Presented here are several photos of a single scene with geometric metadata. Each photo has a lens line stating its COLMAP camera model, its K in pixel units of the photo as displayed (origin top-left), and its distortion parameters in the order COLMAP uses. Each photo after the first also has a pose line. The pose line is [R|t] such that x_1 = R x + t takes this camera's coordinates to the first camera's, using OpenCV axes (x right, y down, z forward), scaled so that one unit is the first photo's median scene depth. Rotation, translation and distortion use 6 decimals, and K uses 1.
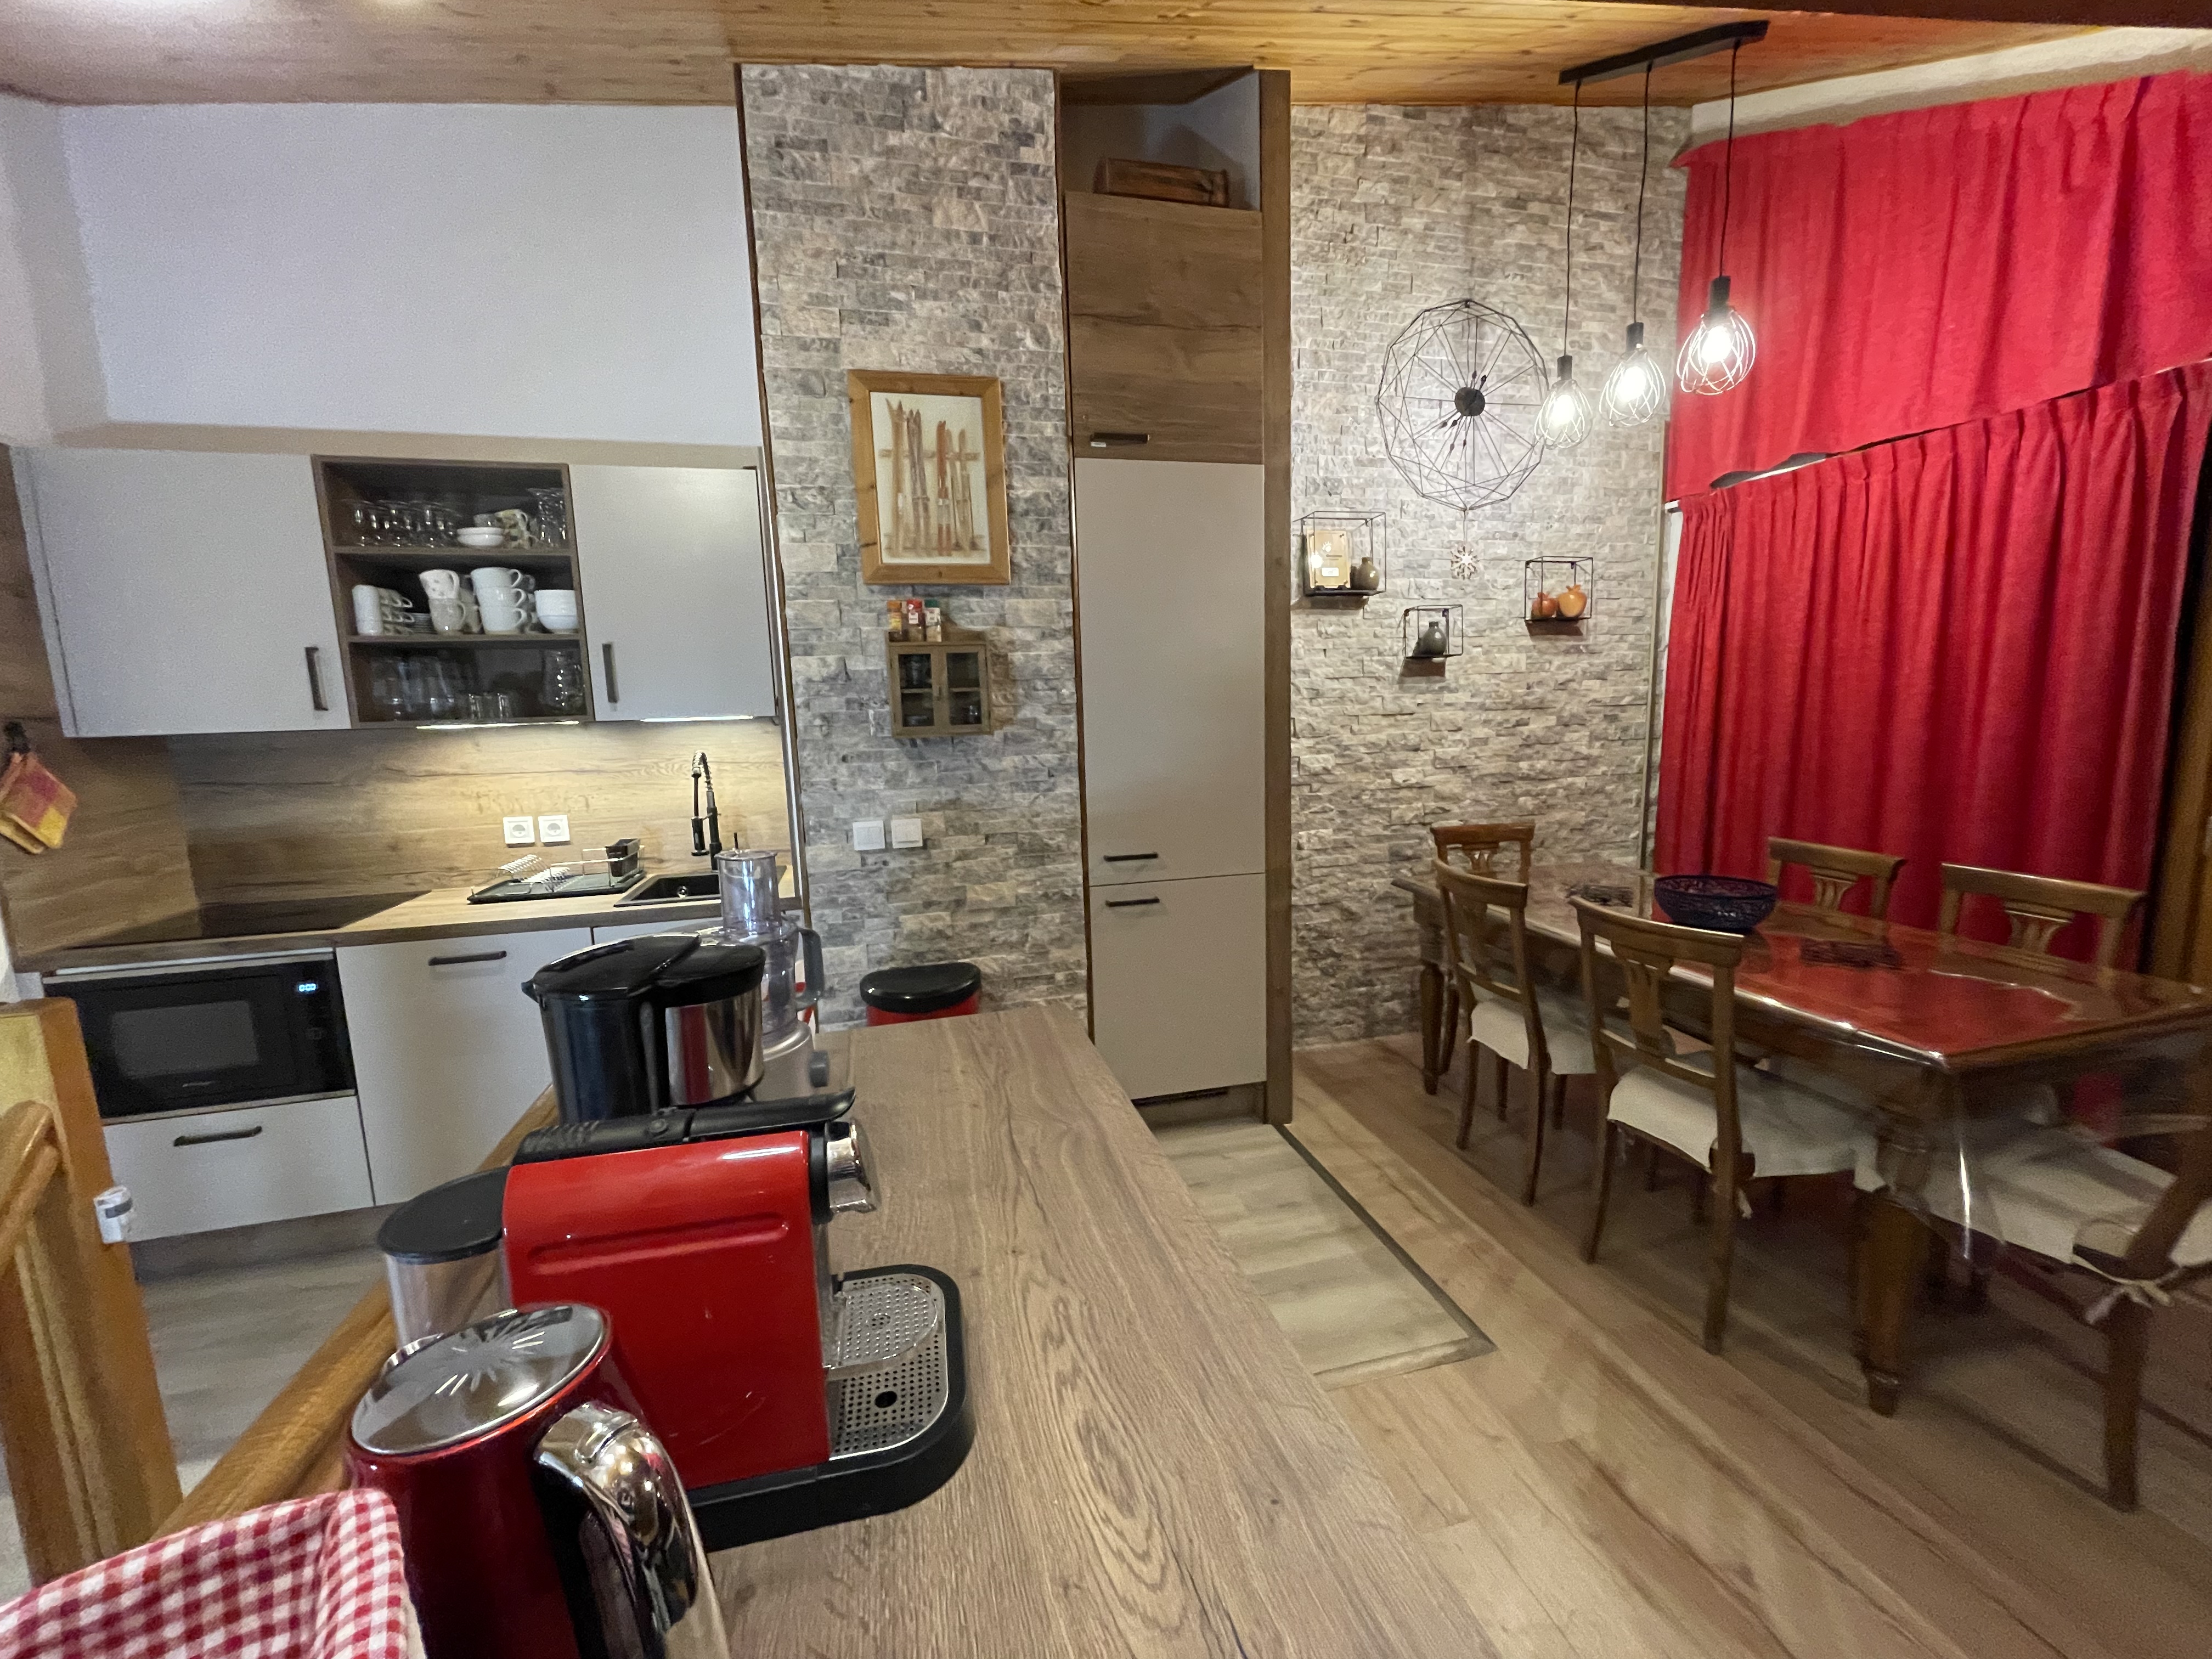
lens RADIAL K [[886.3, 0, 1113.5], [0, 886.3, 836.4], [0, 0, 1]] dist [0.001069, 0.001768]
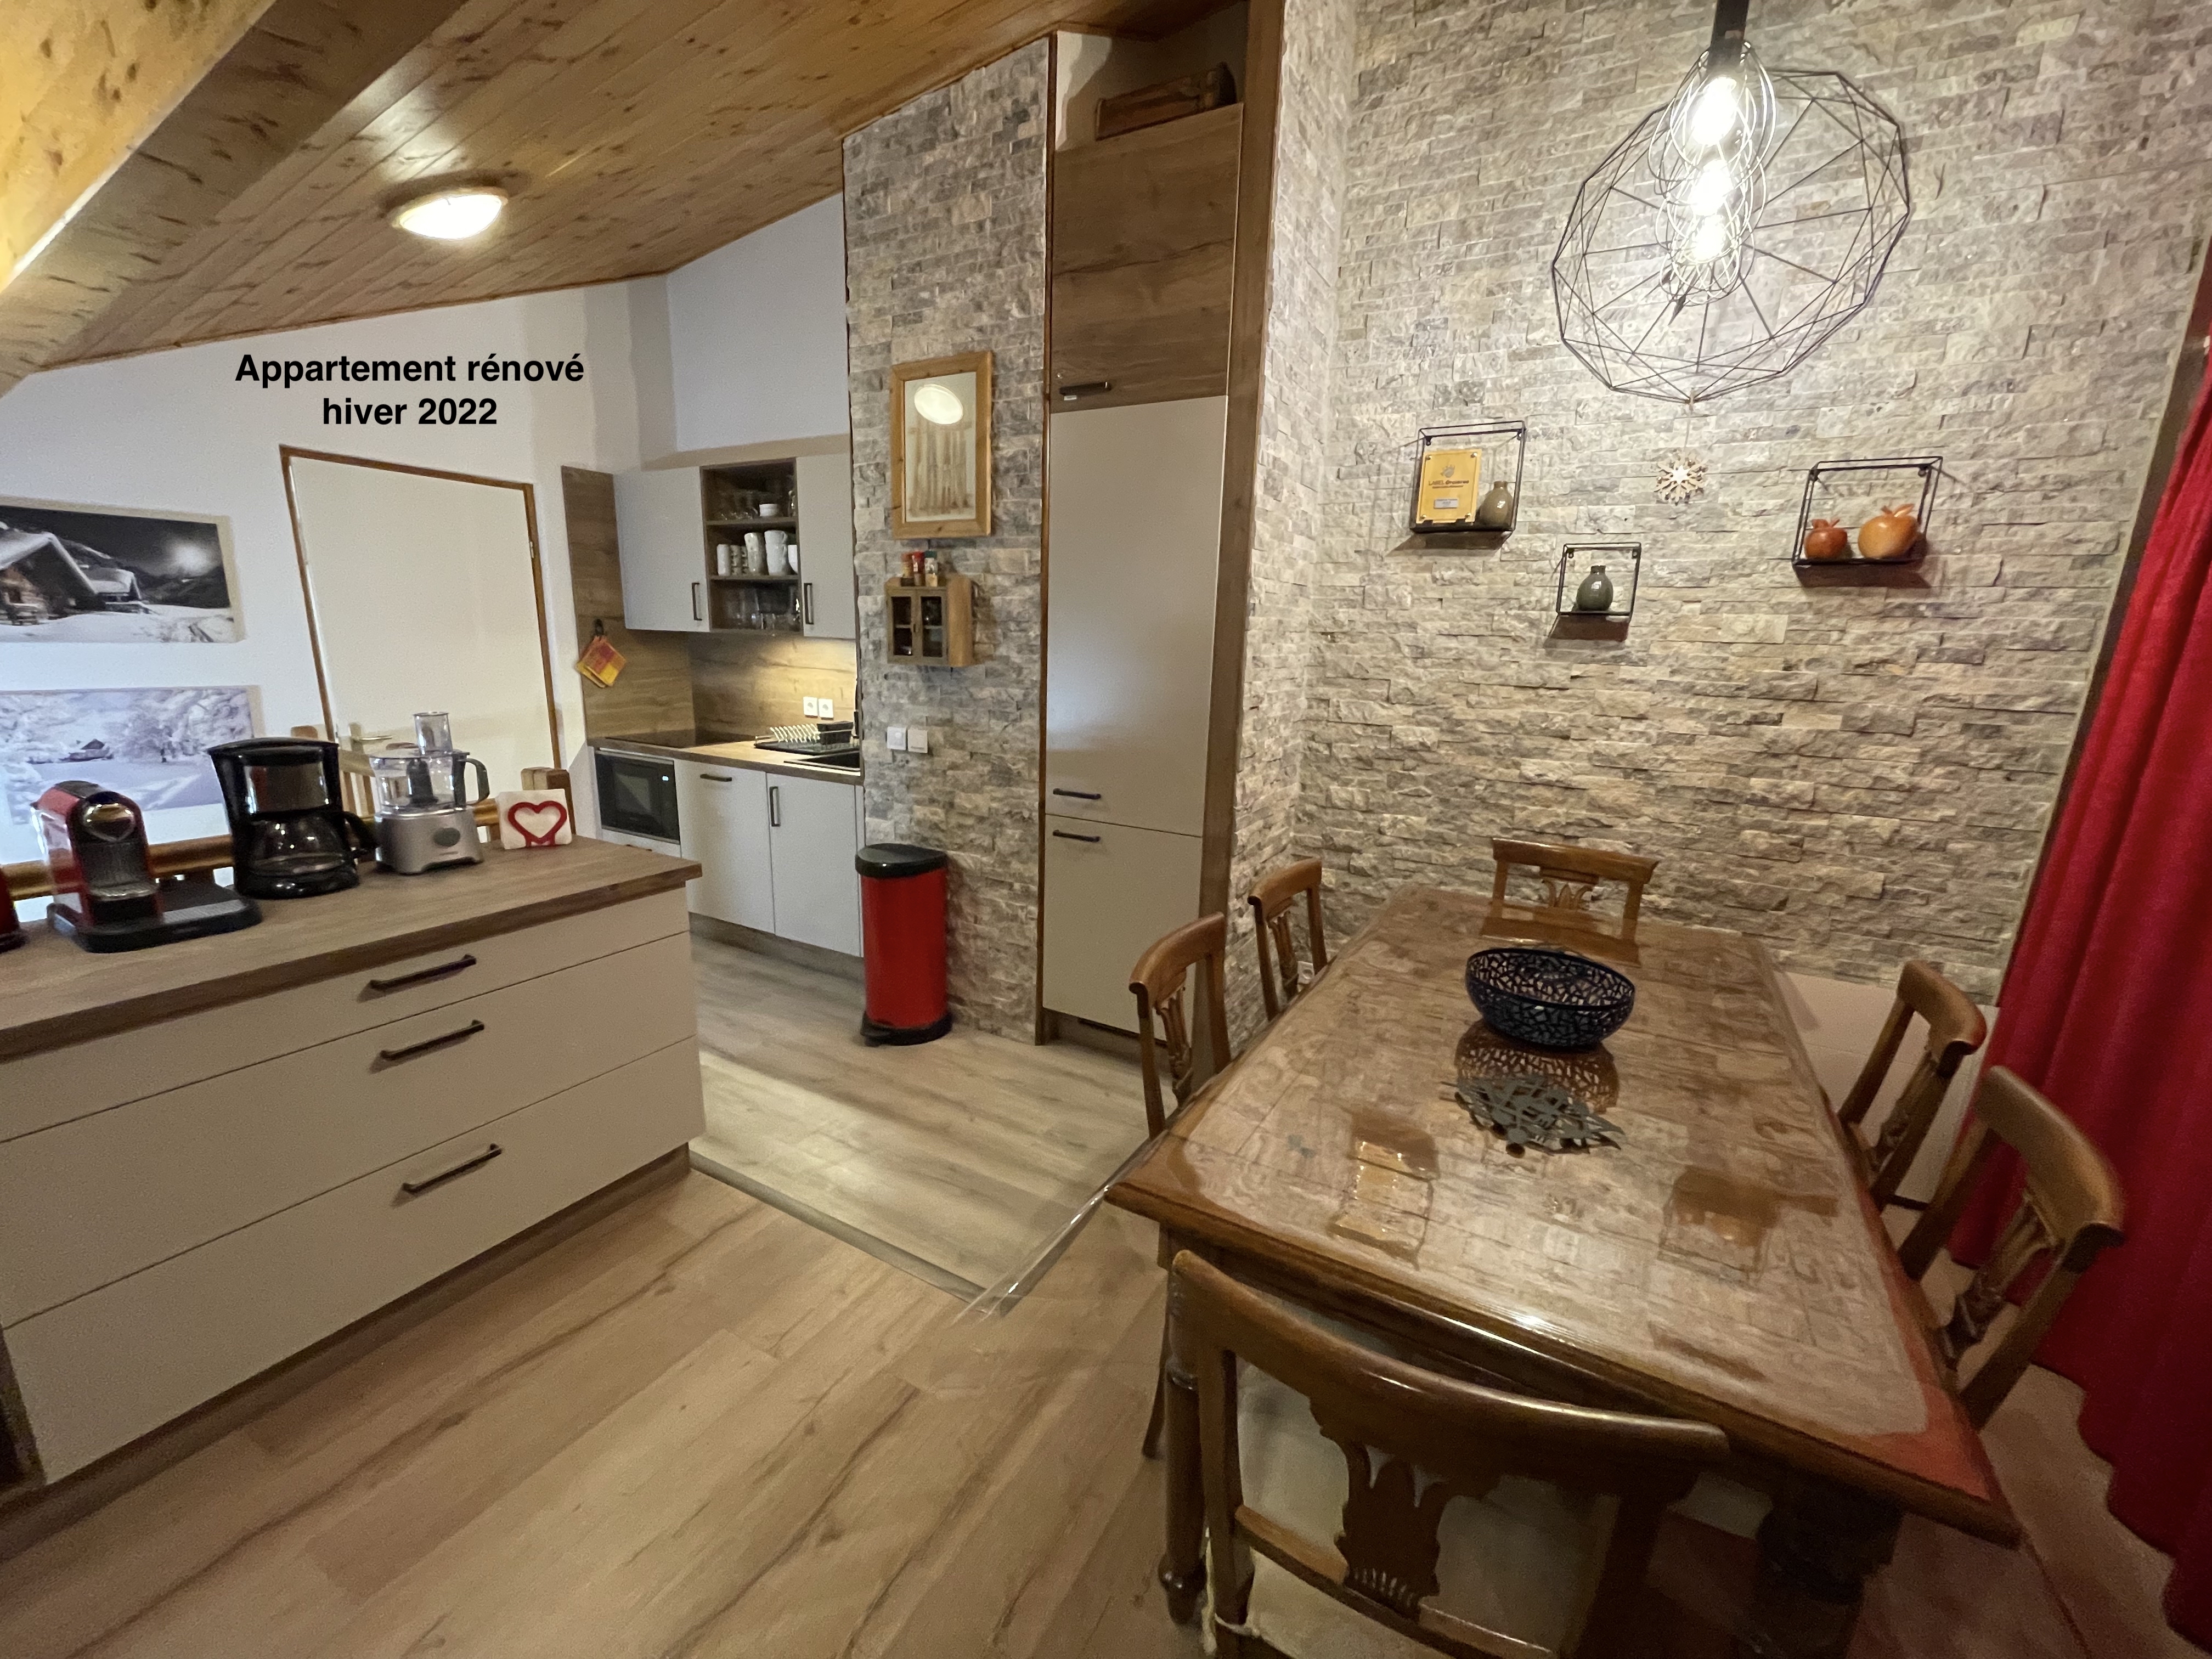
lens RADIAL K [[886.3, 0, 1113.0], [0, 886.3, 833.0], [0, 0, 1]] dist [0.001069, 0.001768]
pose [[0.725436, 0.204810, -0.657112, 0.770277], [-0.151773, 0.978802, 0.137521, -0.084999], [0.671348, -0.000031, 0.741142, 0.240900]]
